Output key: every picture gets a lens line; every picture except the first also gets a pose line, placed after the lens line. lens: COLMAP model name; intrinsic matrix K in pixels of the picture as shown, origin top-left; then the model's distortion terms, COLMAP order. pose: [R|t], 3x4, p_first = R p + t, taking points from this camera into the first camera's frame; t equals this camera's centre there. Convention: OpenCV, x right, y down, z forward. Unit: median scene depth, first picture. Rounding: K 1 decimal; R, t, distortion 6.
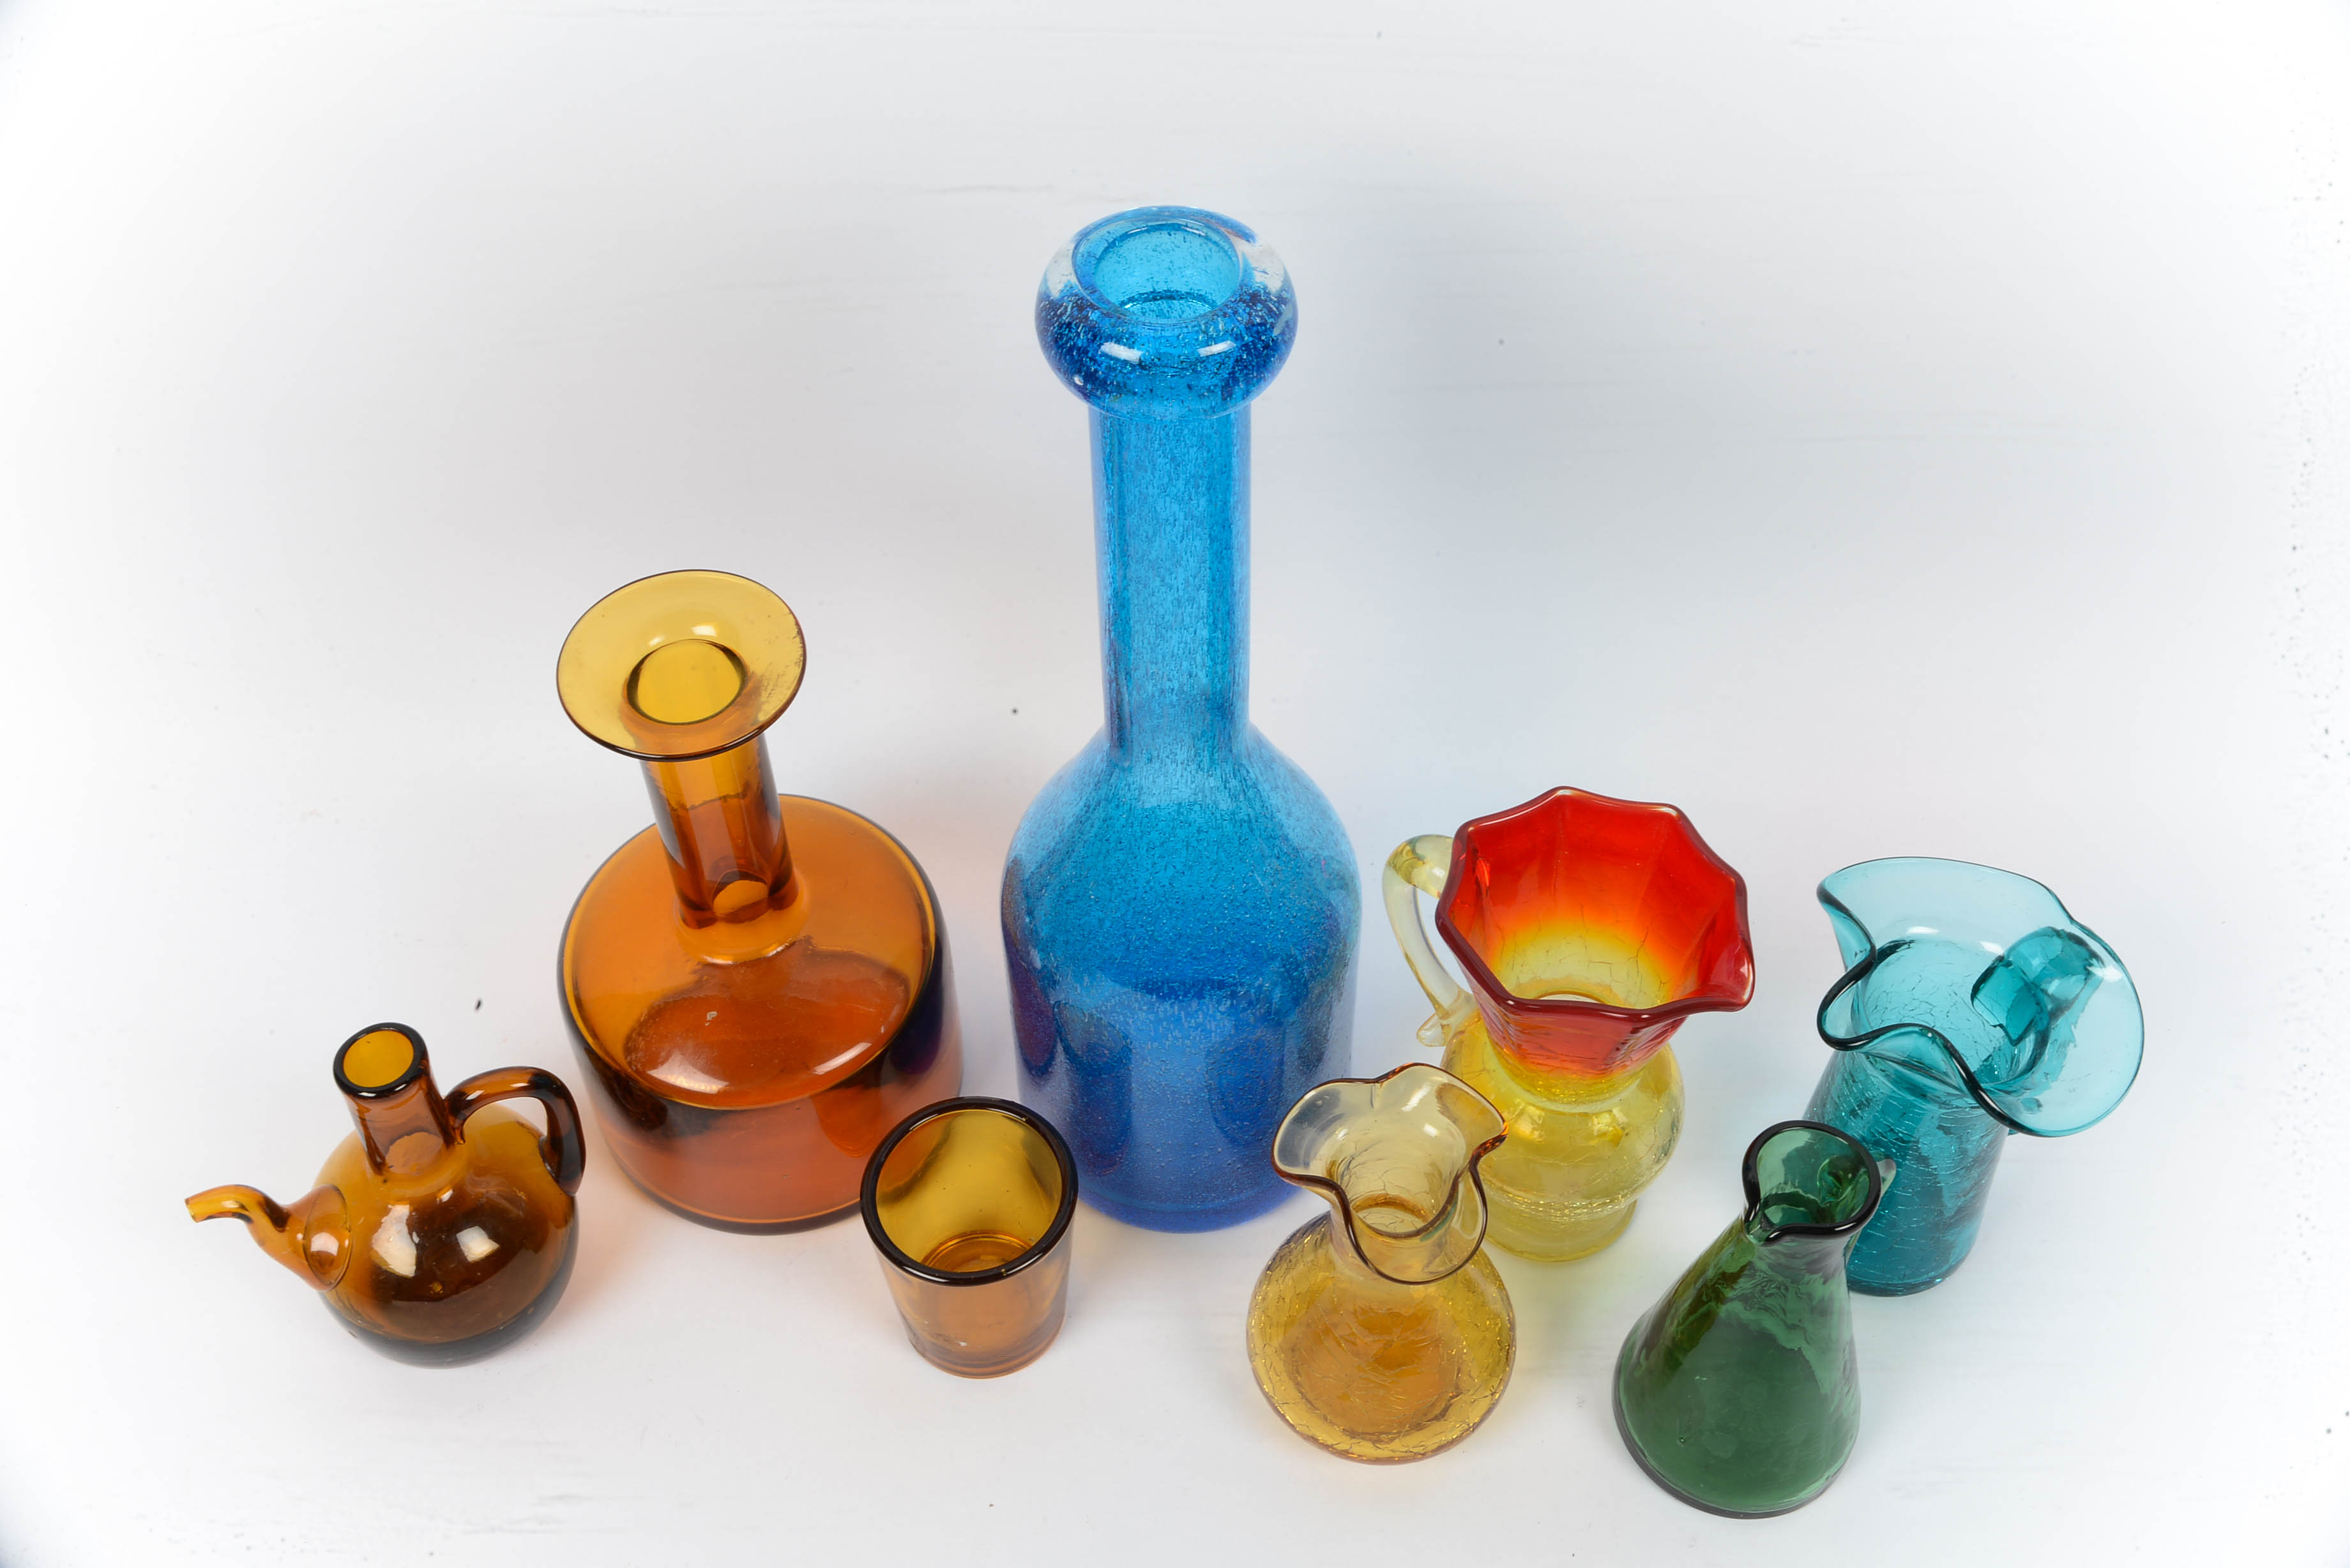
lens RADIAL K [[2596.9, 0, 1179.7], [0, 2596.9, 769.5], [0, 0, 1]] dist [0.001445, 0.000000]
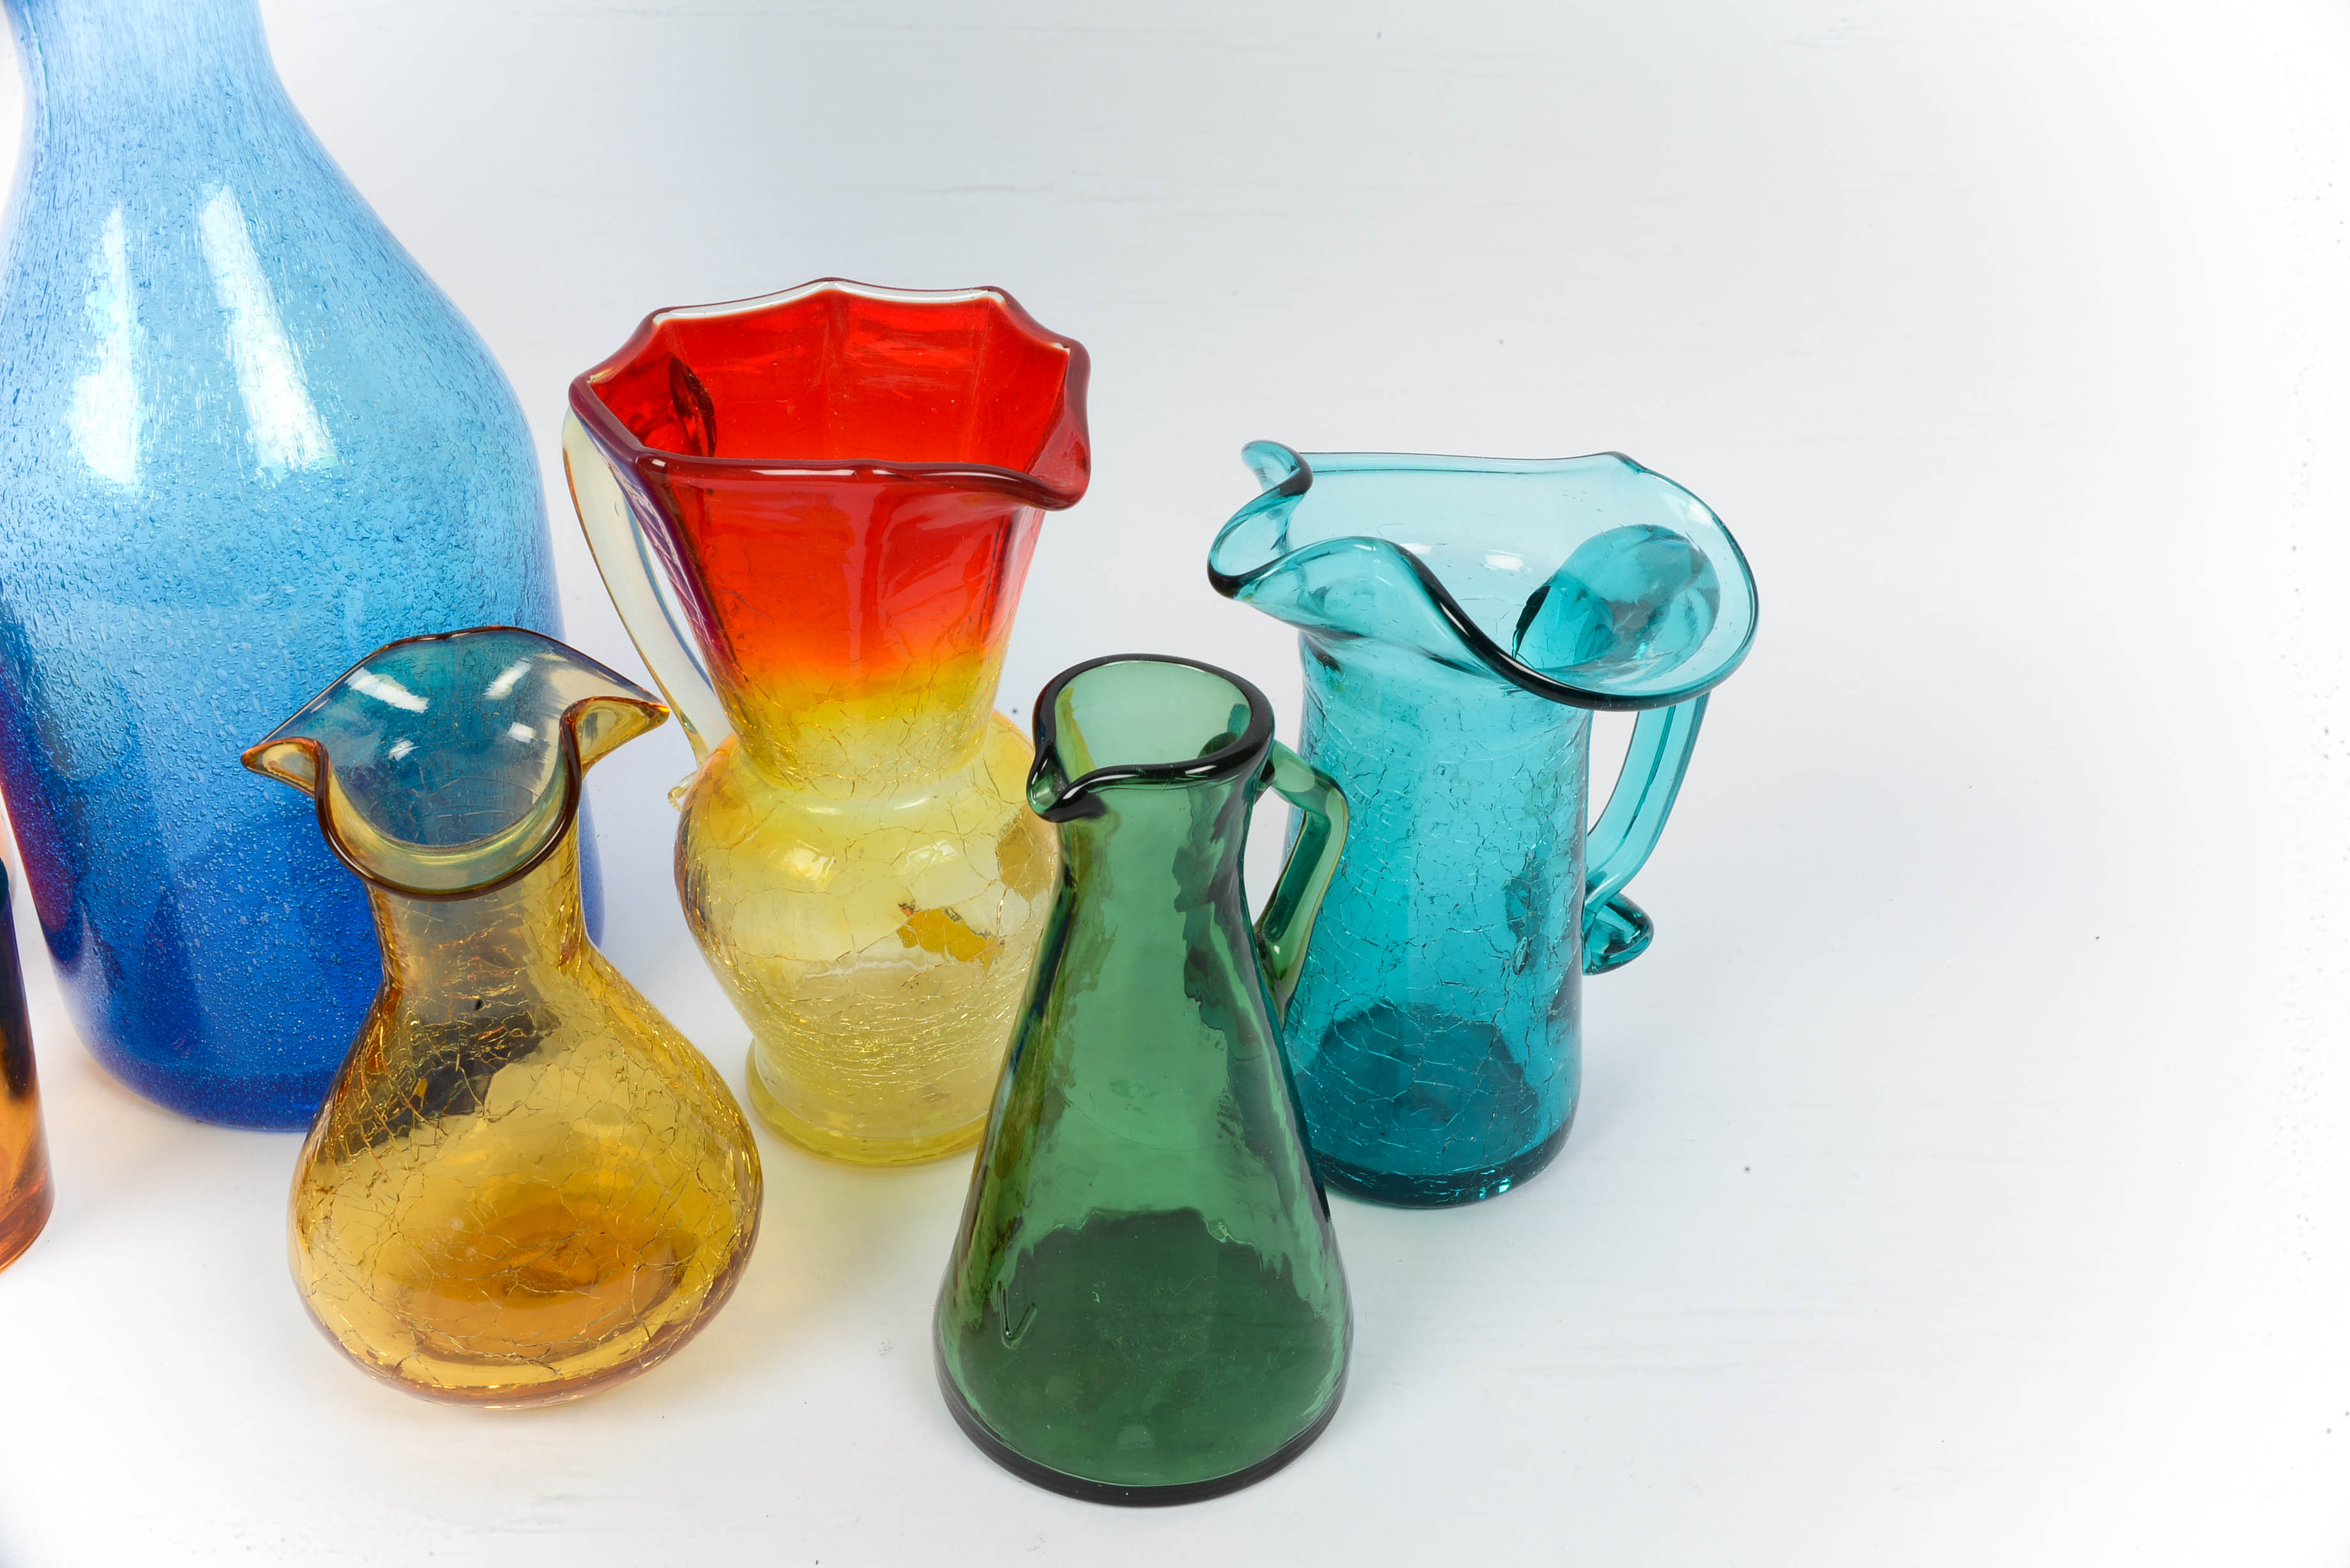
lens RADIAL K [[2596.9, 0, 1170.5], [0, 2596.9, 793.1], [0, 0, 1]] dist [0.001445, 0.000000]
pose [[0.999692, 0.002478, 0.024680, 0.210320], [0.004370, 0.961842, -0.273569, 0.292482], [-0.024416, 0.273593, 0.961536, 0.417442]]
